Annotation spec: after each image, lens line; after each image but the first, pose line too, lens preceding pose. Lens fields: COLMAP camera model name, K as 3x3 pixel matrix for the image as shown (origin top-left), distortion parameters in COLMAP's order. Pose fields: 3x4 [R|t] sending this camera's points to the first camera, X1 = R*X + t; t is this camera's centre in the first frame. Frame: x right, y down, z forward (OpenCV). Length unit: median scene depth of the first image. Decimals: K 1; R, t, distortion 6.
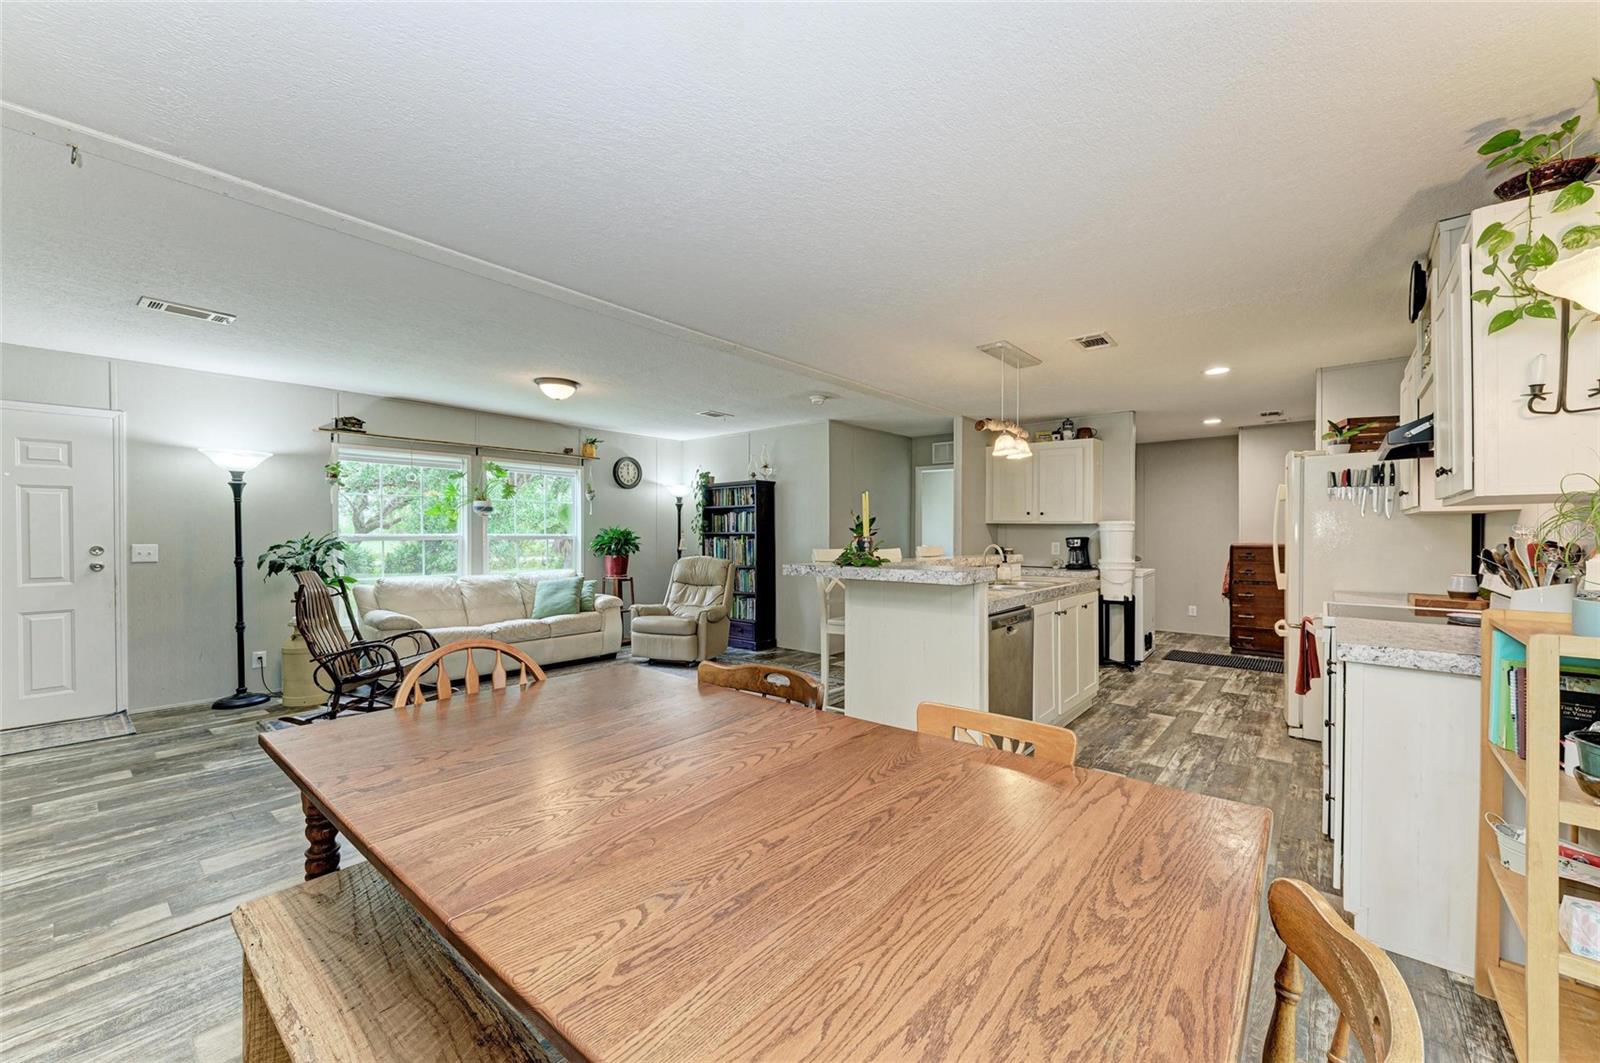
lens RADIAL K [[583.9, 0, 801.0], [0, 583.9, 540.2], [0, 0, 1]] dist [0.001057, -0.005308]
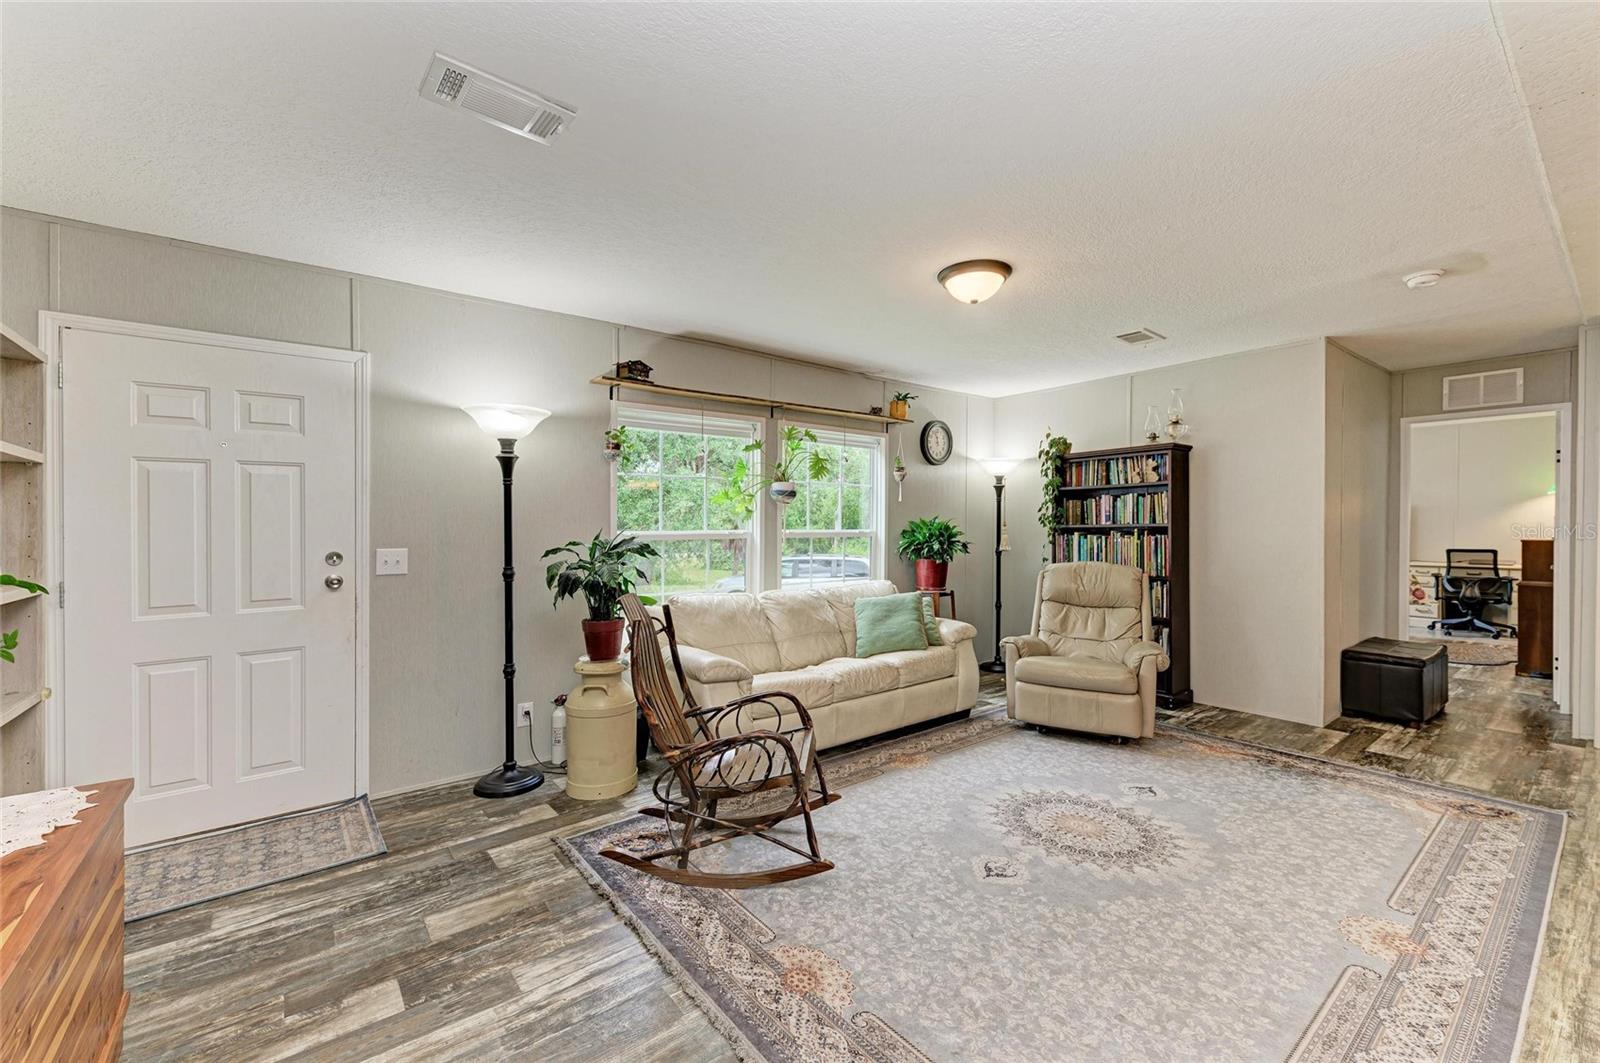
lens RADIAL K [[618.0, 0, 801.9], [0, 618.0, 528.9], [0, 0, 1]] dist [-0.000391, -0.012158]
pose [[0.976857, -0.007054, -0.213777, -0.339213], [0.005050, 0.999938, -0.009922, -0.004540], [0.213834, 0.008612, 0.976832, 0.264957]]
